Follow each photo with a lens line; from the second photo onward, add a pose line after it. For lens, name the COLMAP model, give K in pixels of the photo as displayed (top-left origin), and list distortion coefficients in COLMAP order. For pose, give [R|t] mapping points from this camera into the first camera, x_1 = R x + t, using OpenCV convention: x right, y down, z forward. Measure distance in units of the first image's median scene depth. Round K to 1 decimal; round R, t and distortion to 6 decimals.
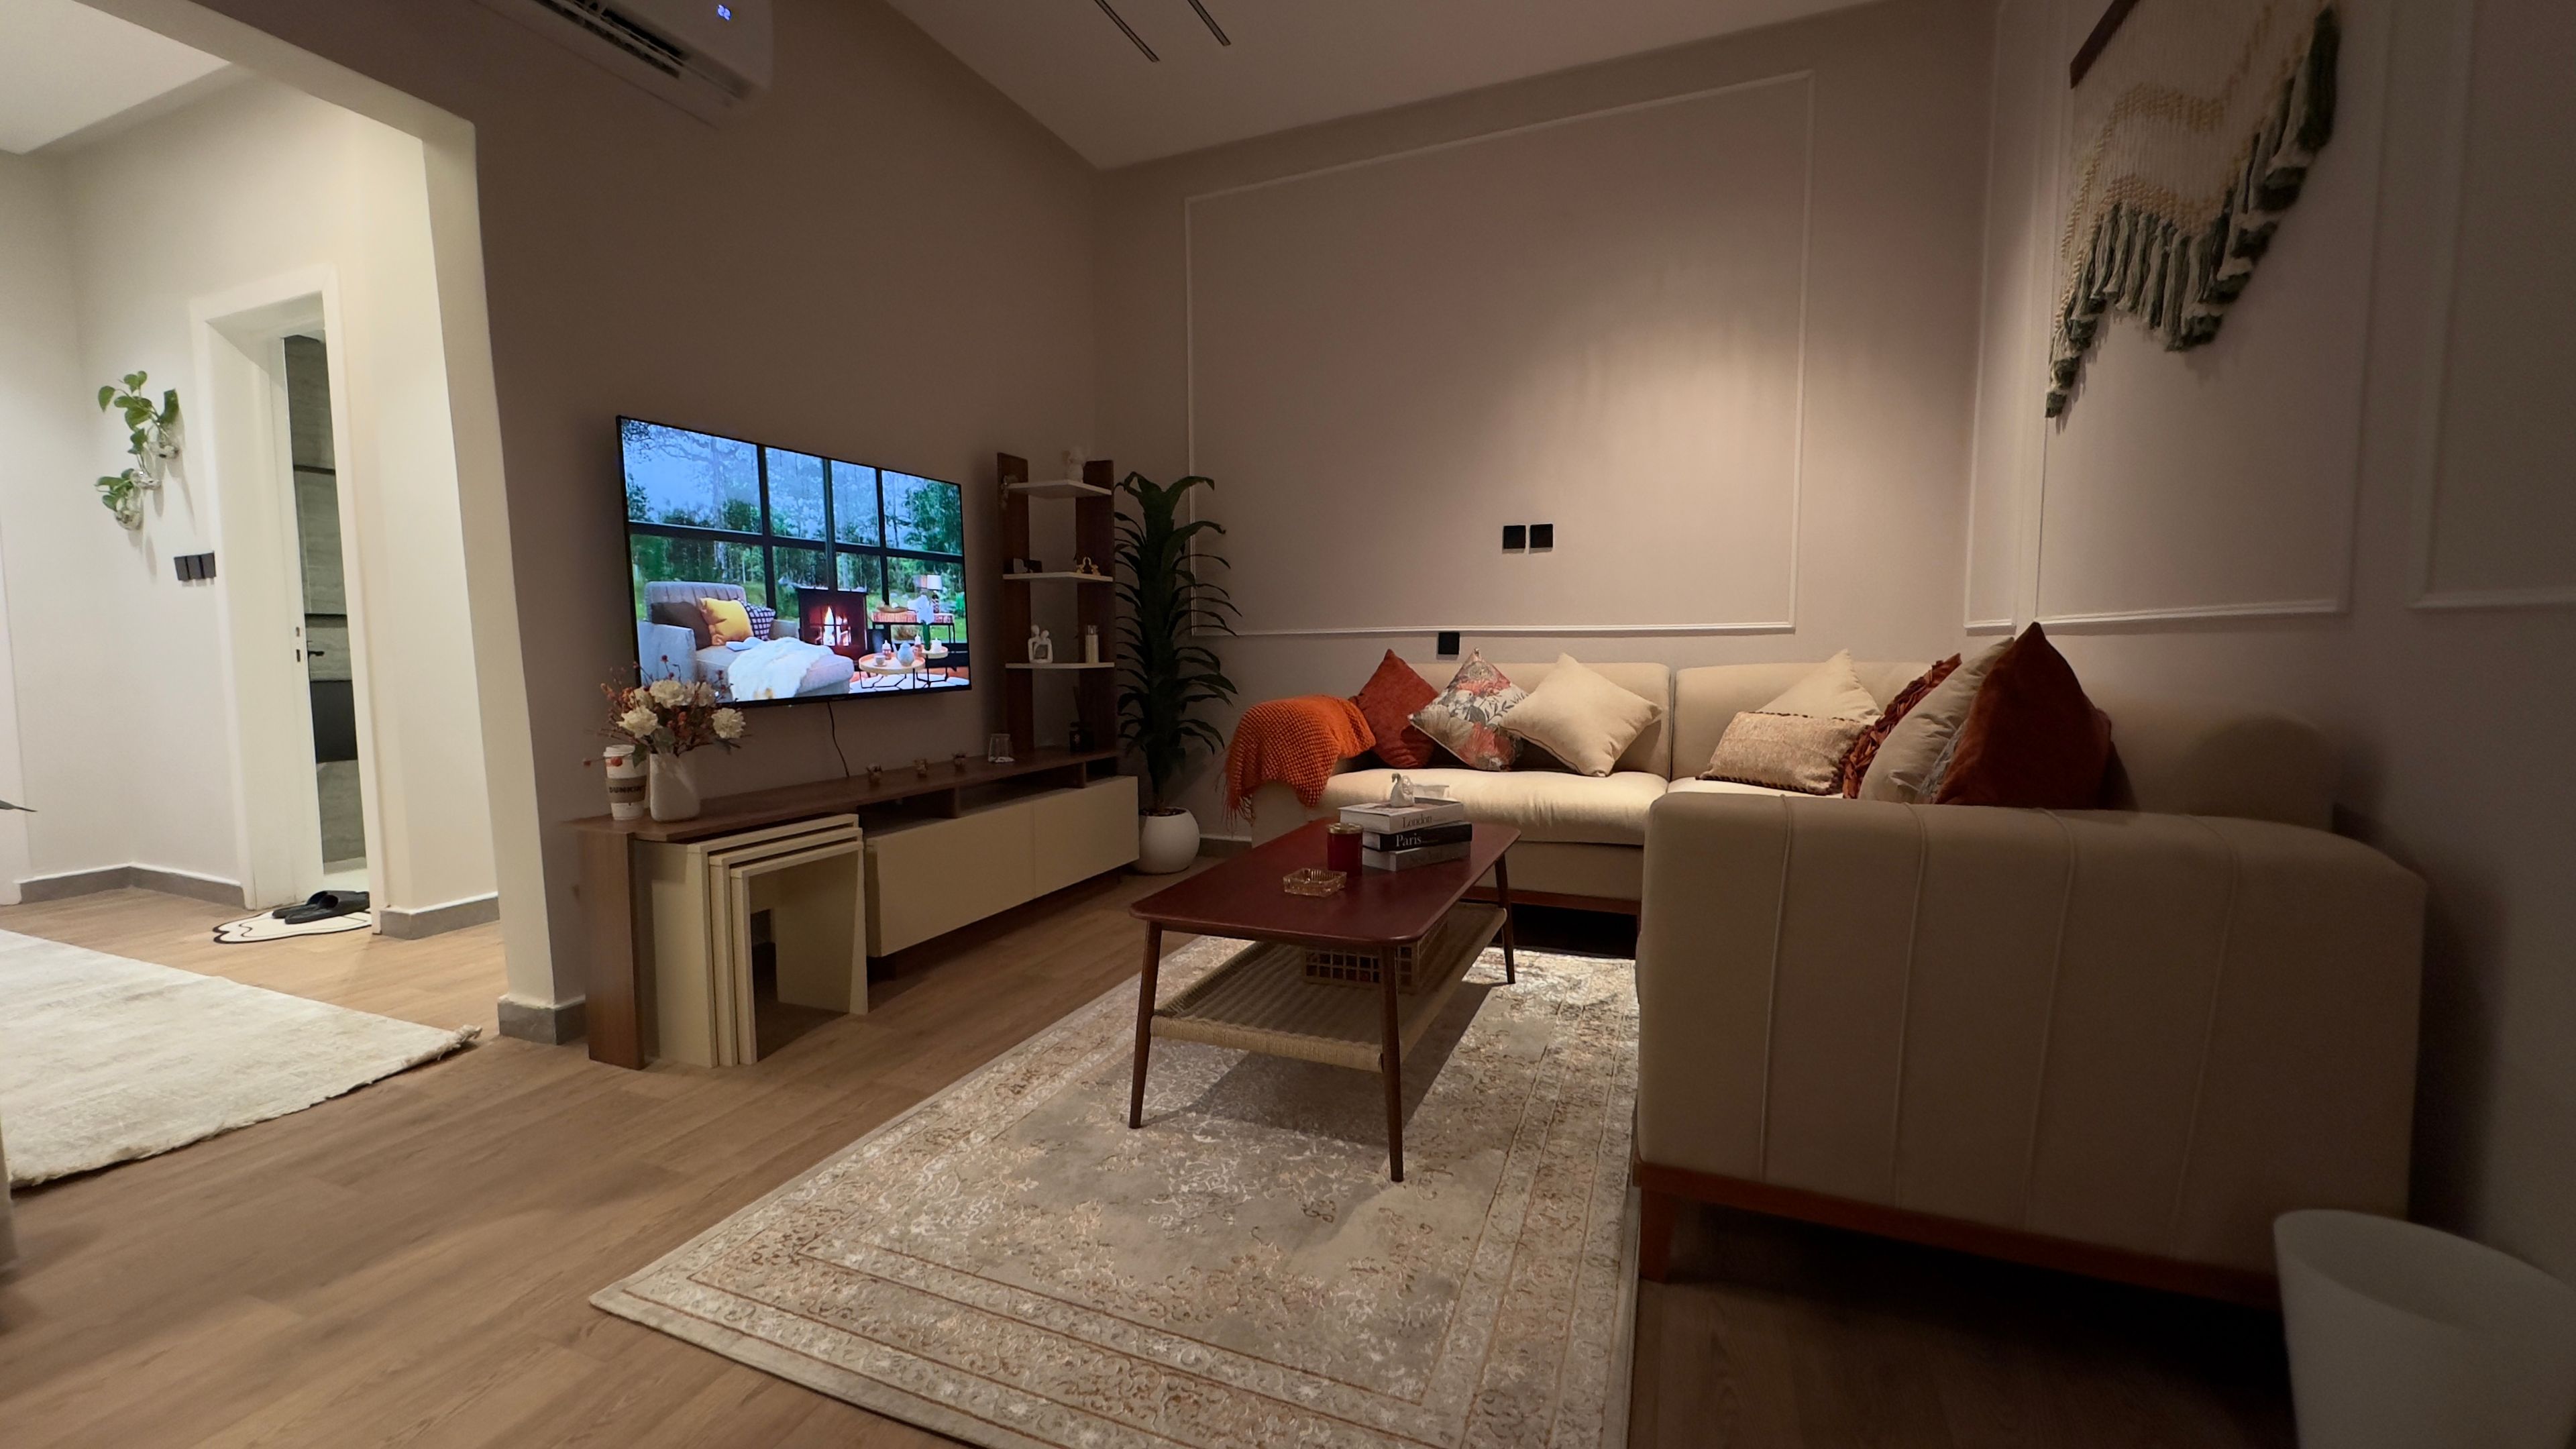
lens RADIAL K [[1042.1, 0, 1293.2], [0, 1042.1, 724.4], [0, 0, 1]] dist [-0.000507, 0.000536]
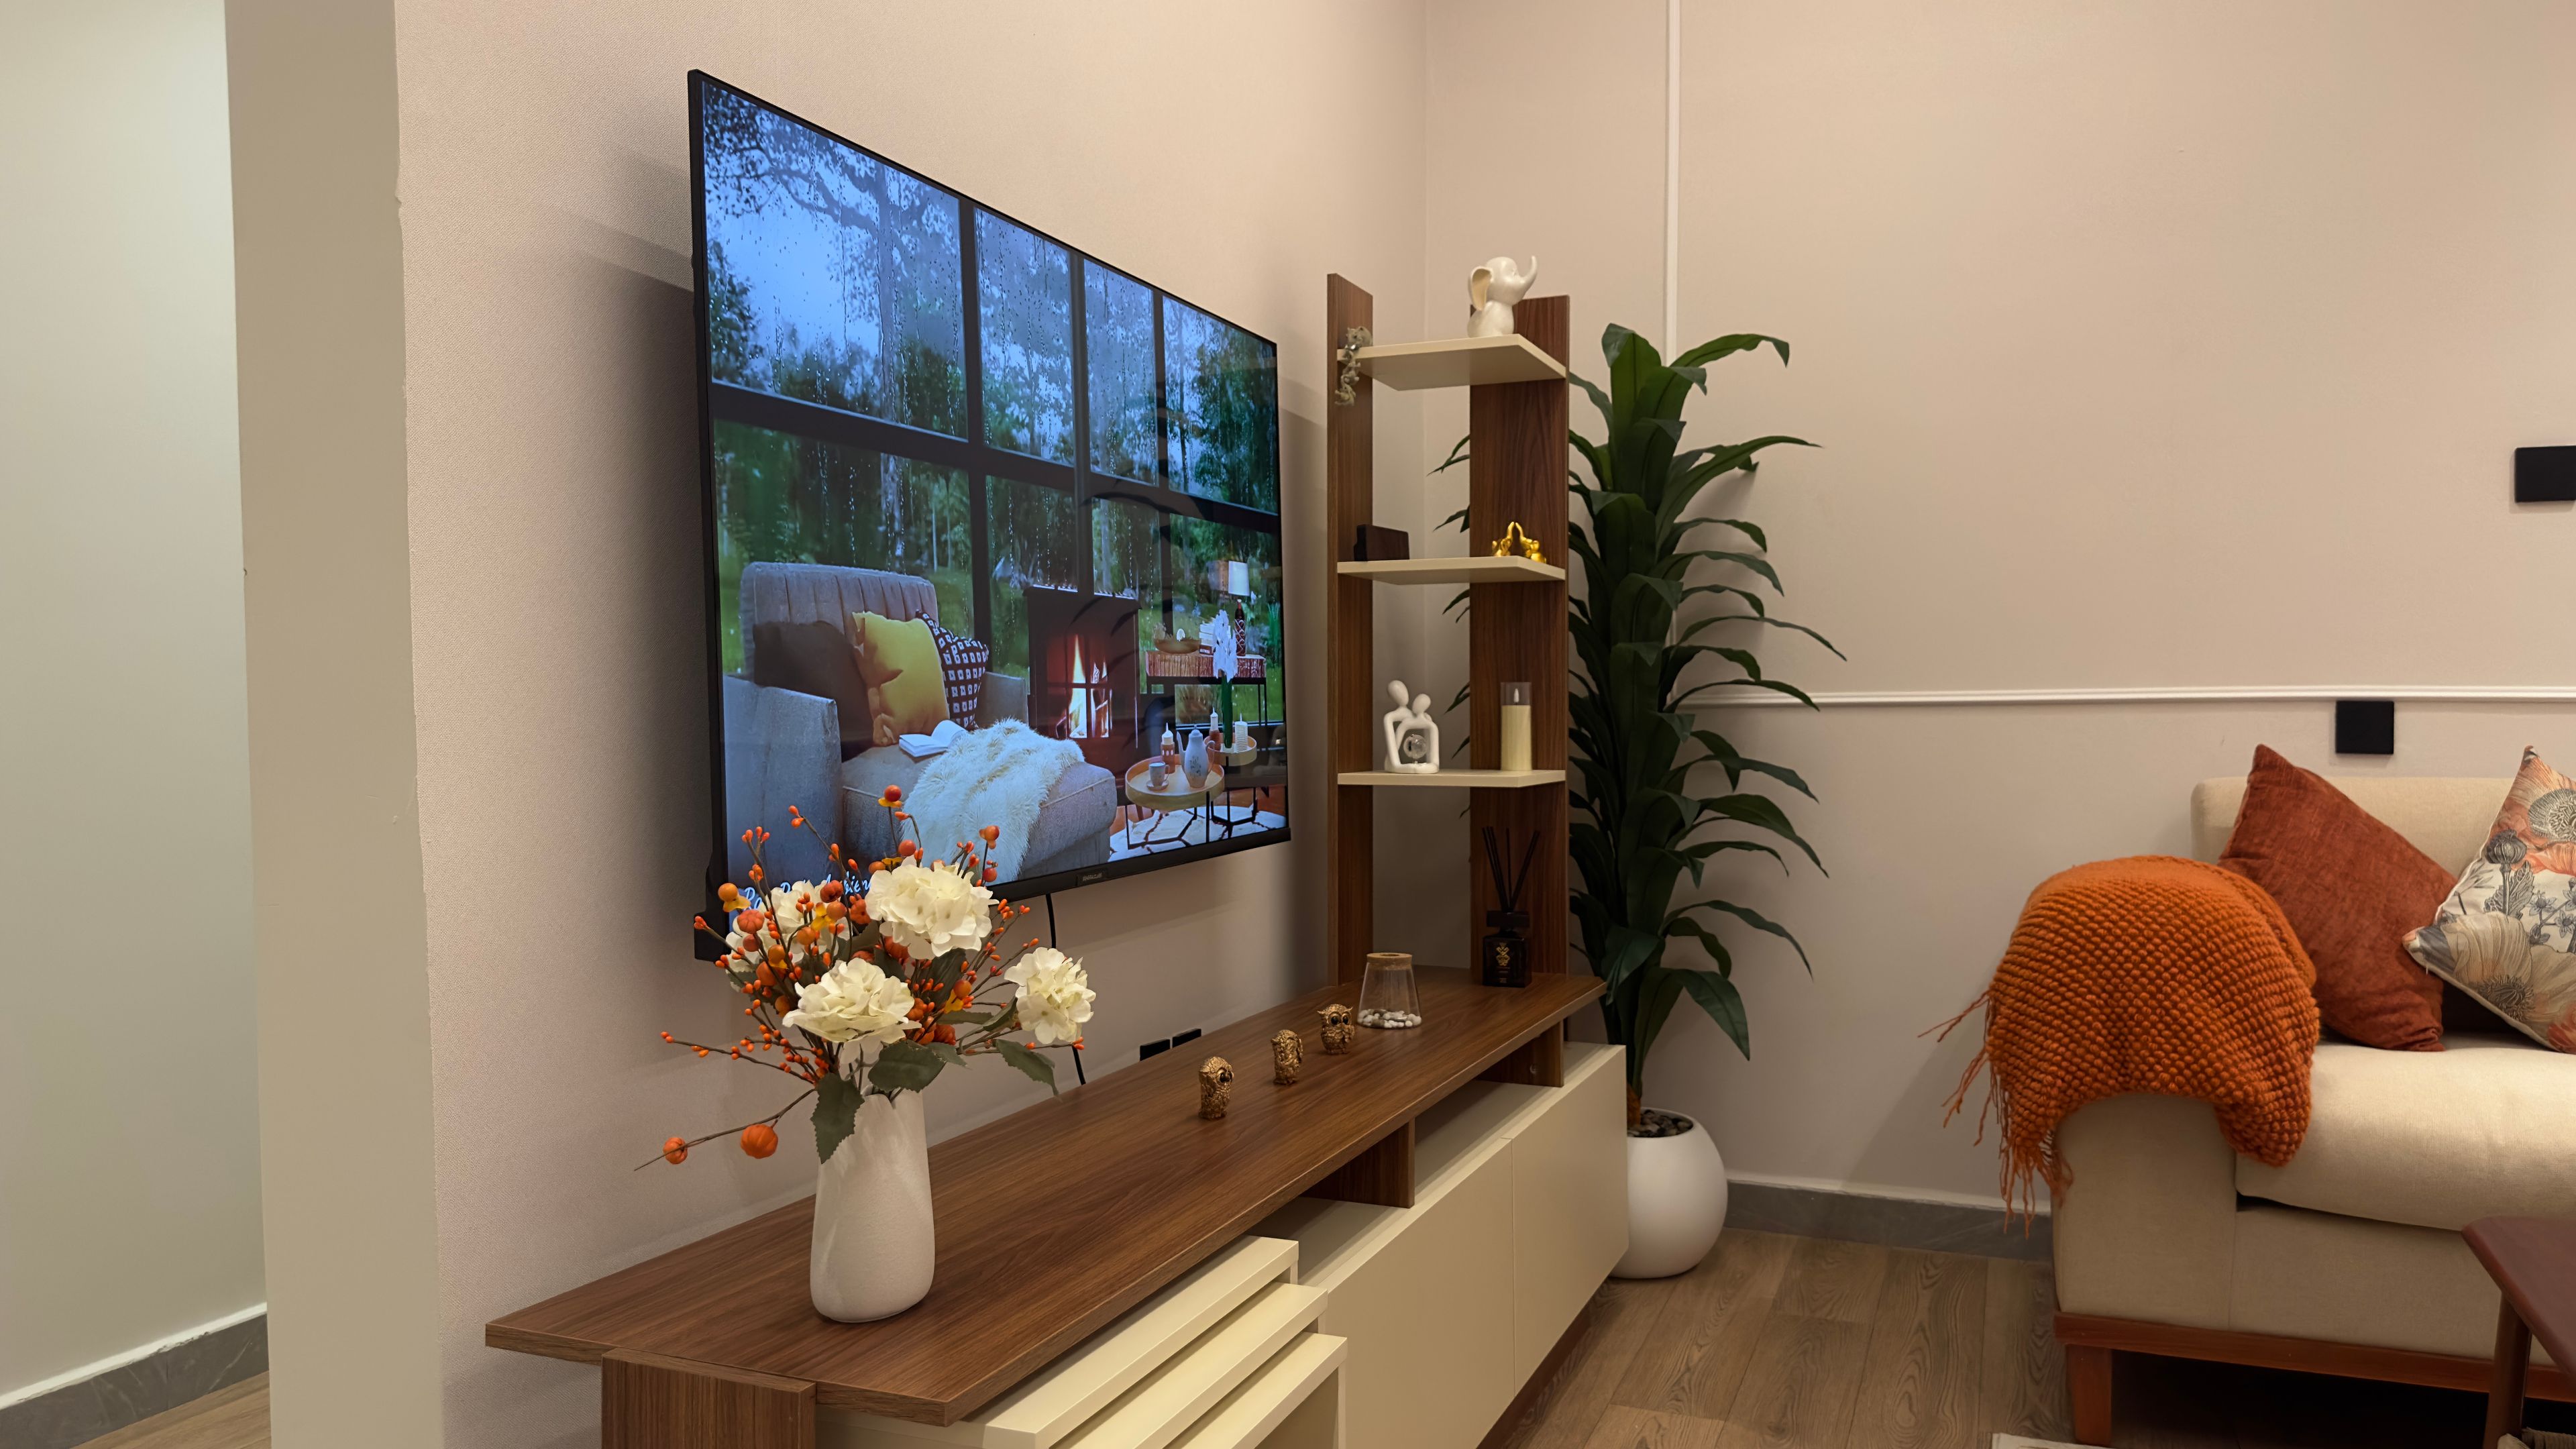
lens RADIAL K [[1804.9, 0, 1283.3], [0, 1804.9, 717.8], [0, 0, 1]] dist [0.153765, -0.211470]
pose [[0.999957, 0.000979, -0.009269, -0.345270], [-0.001632, 0.997501, -0.070637, -0.034763], [0.009177, 0.070649, 0.997459, 0.321730]]
